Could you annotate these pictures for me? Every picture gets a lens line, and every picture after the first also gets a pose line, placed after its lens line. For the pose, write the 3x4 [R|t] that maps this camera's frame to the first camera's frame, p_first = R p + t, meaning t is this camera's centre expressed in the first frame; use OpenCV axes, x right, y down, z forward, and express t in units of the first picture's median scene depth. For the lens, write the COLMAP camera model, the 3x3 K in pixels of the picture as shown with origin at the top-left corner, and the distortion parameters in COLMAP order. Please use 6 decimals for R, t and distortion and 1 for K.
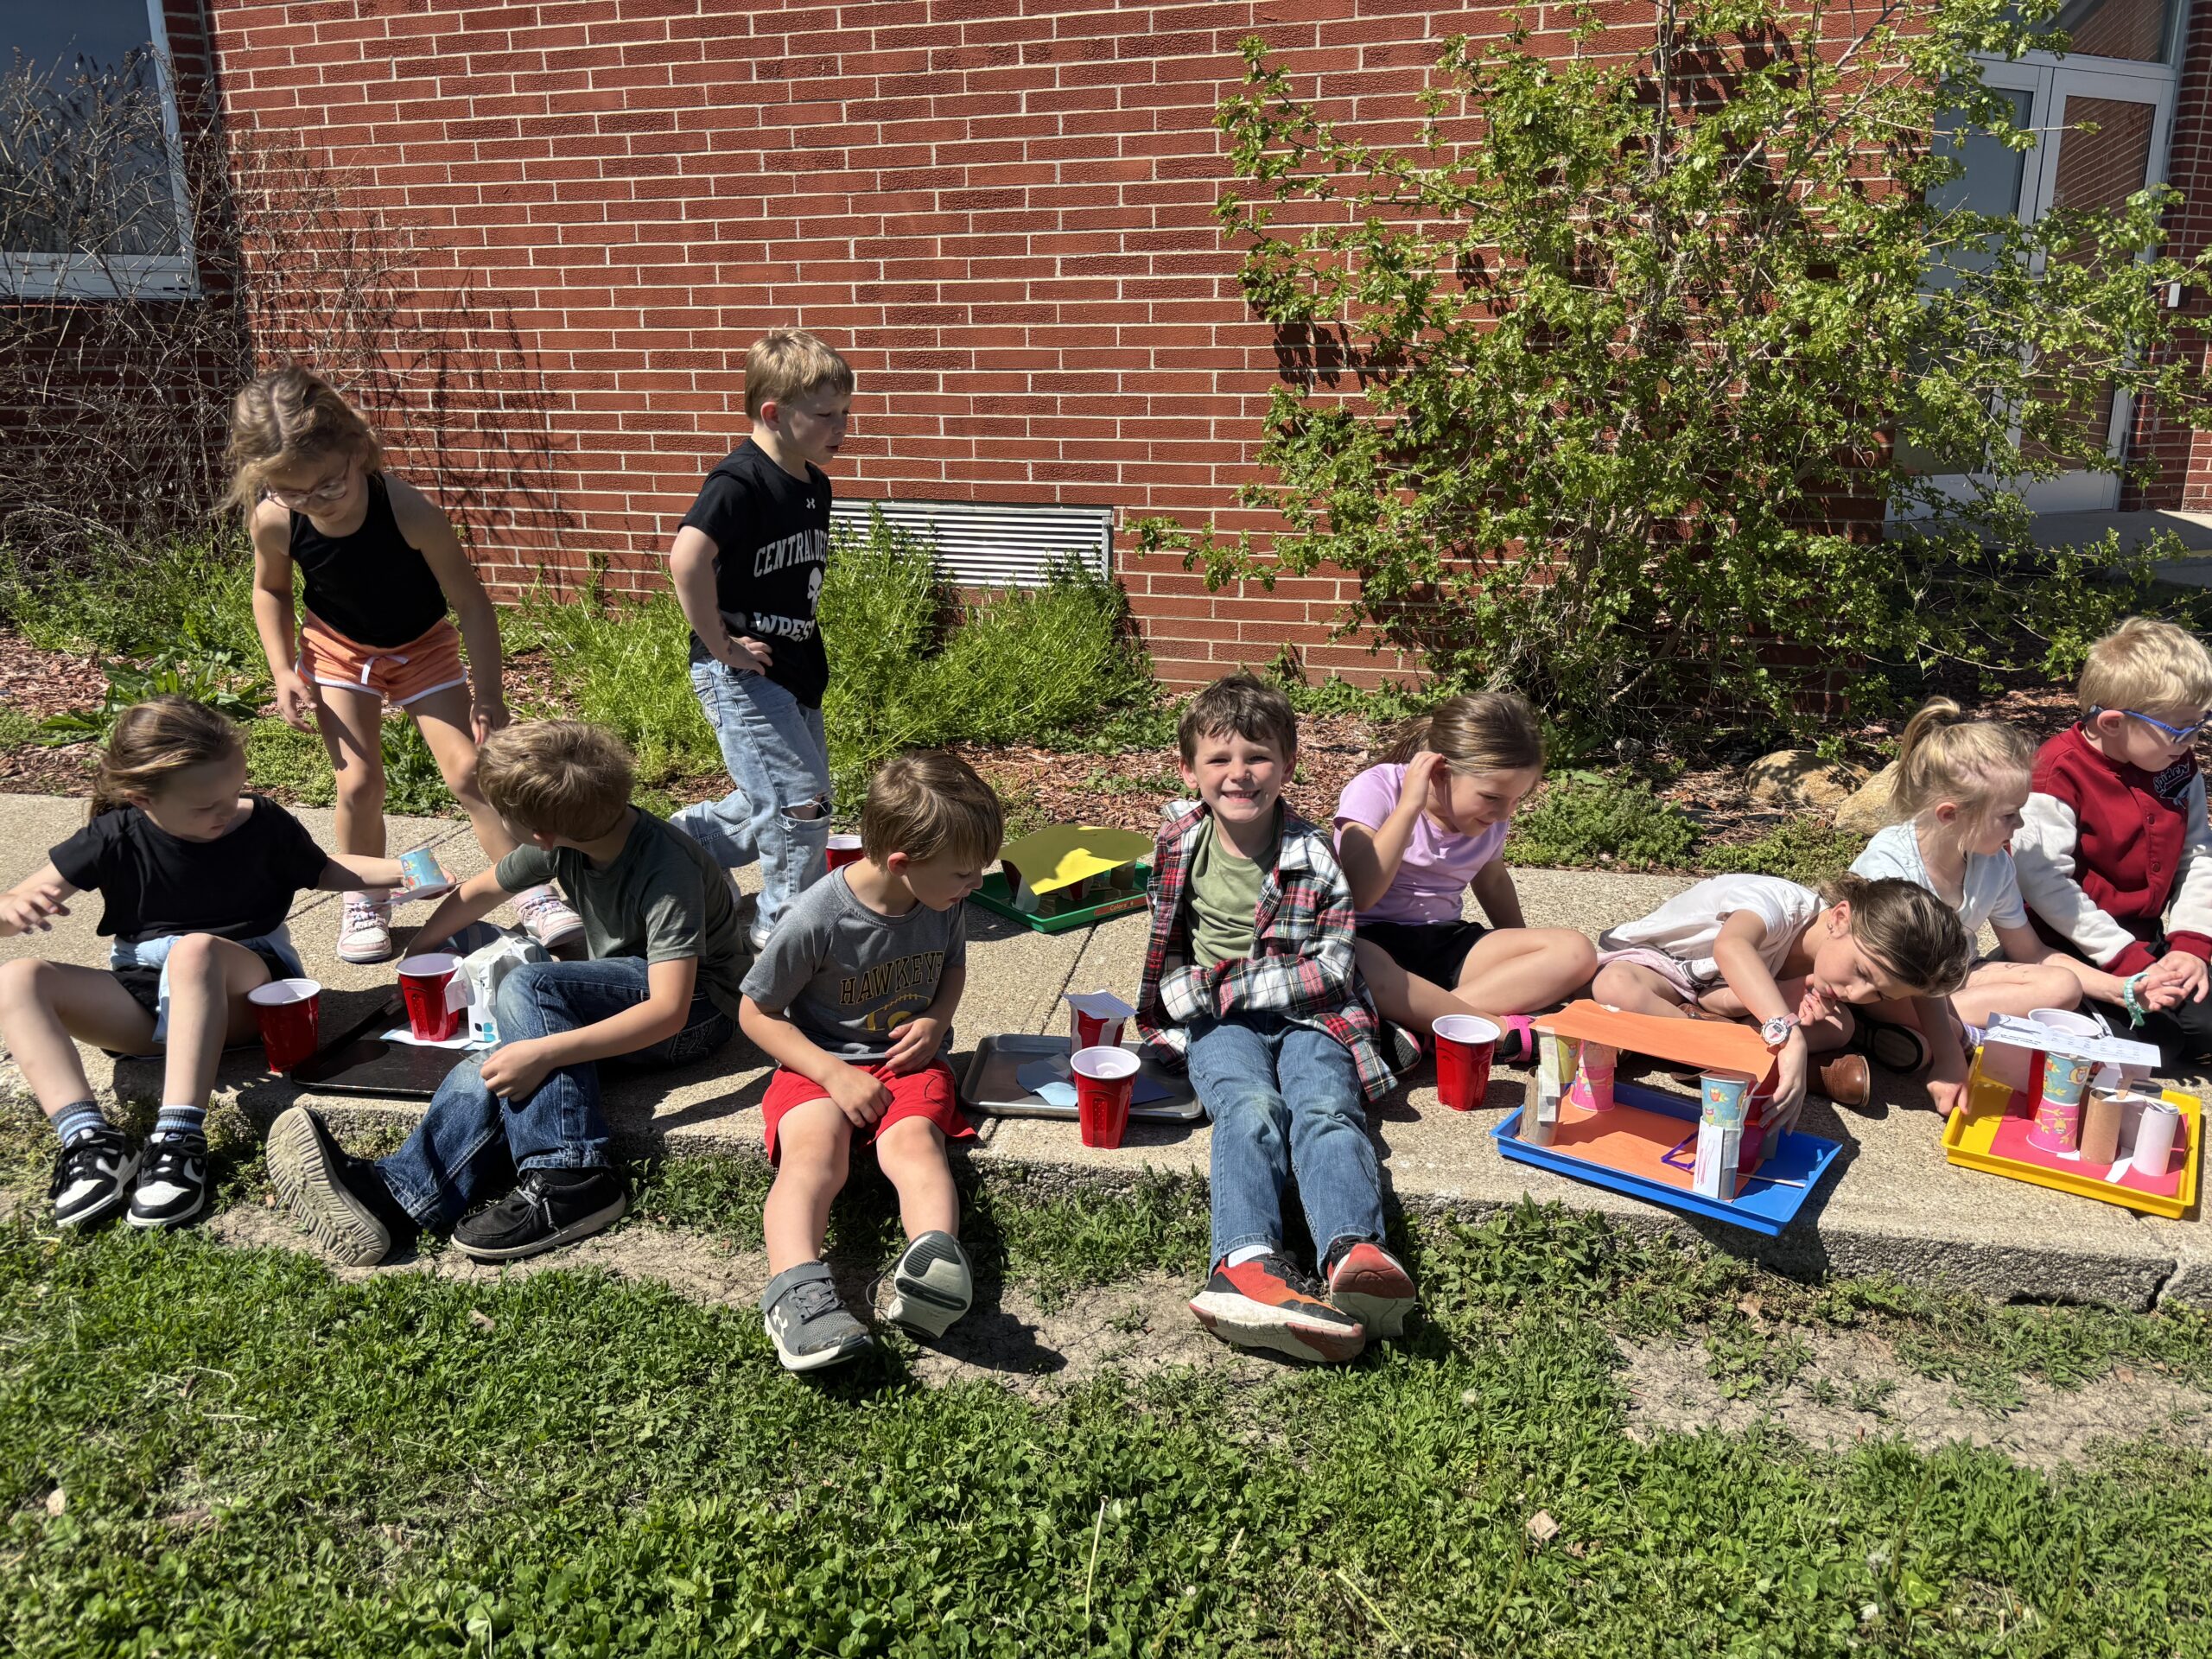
lens RADIAL K [[1662.4, 0, 1116.2], [0, 1662.4, 825.2], [0, 0, 1]] dist [0.028908, -0.023916]
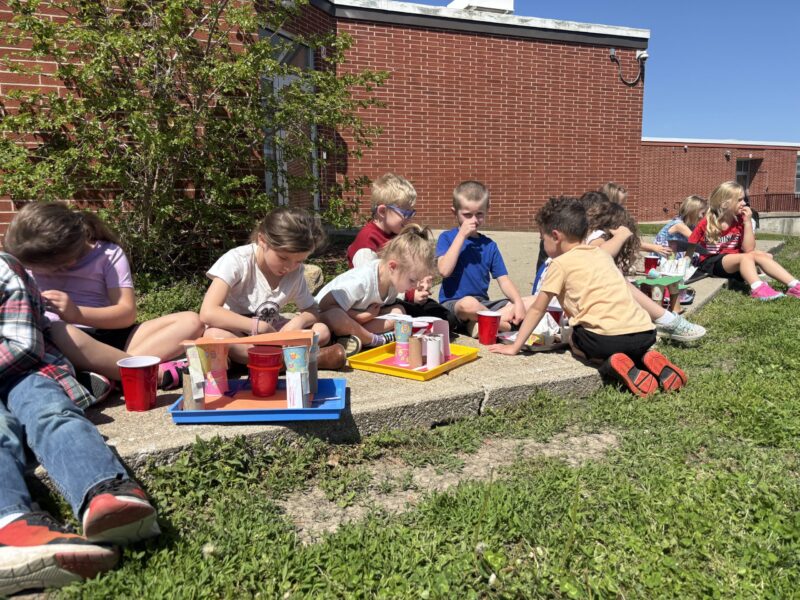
lens RADIAL K [[601.2, 0, 403.7], [0, 601.2, 301.9], [0, 0, 1]] dist [0.028908, -0.023916]
pose [[0.761968, -0.101375, 0.639631, 0.040165], [0.186424, 0.980201, -0.066728, 0.177853], [-0.620202, 0.170088, 0.765780, 0.428512]]
